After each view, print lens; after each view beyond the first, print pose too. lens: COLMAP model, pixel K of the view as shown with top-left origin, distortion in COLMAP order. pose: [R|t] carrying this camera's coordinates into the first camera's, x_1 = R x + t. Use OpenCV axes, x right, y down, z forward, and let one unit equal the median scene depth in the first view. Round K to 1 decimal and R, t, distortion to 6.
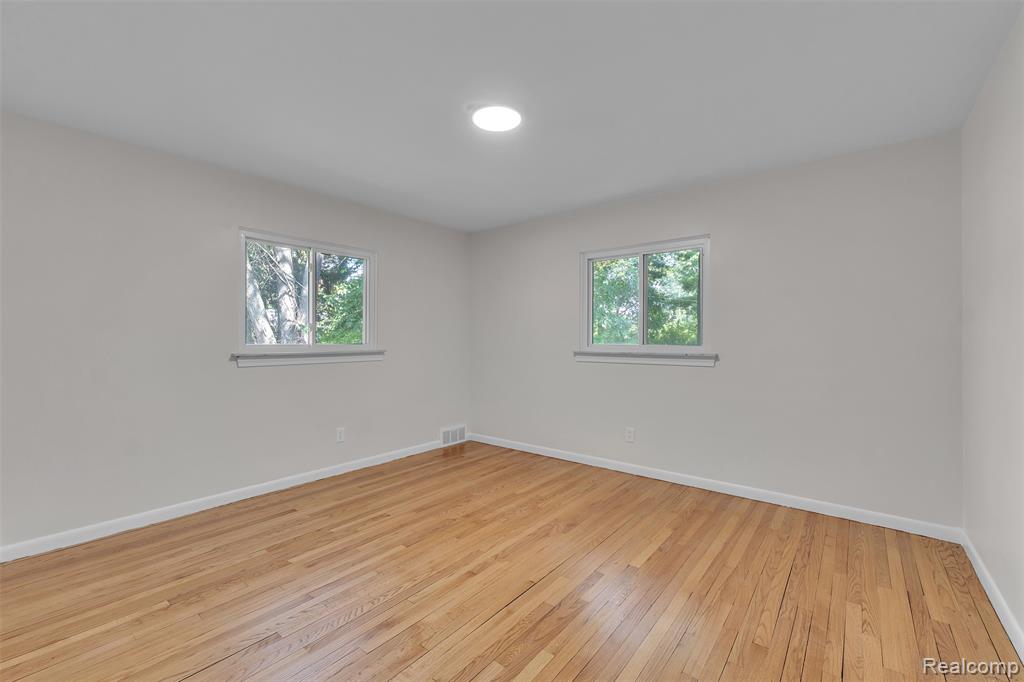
lens RADIAL K [[424.8, 0, 514.0], [0, 424.8, 340.3], [0, 0, 1]] dist [0.000723, 0.000036]
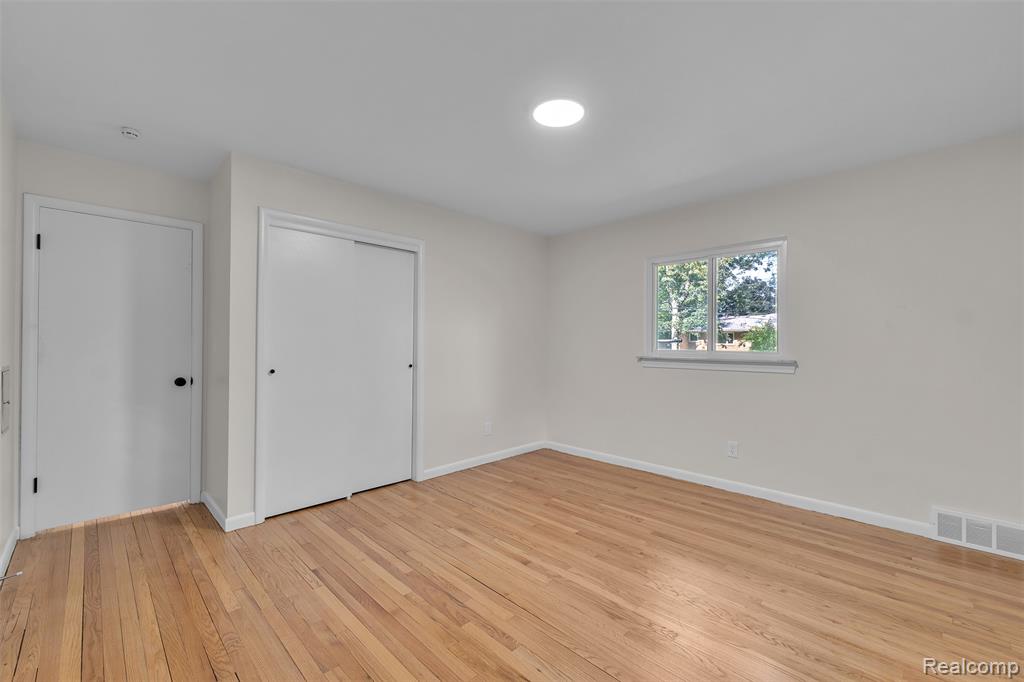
lens RADIAL K [[424.8, 0, 514.0], [0, 424.8, 340.3], [0, 0, 1]] dist [0.000723, 0.000036]
pose [[-0.109487, -0.009344, -0.993944, 0.735740], [-0.008597, 0.999927, -0.008453, -0.003691], [0.993951, 0.007619, -0.109559, 0.813298]]
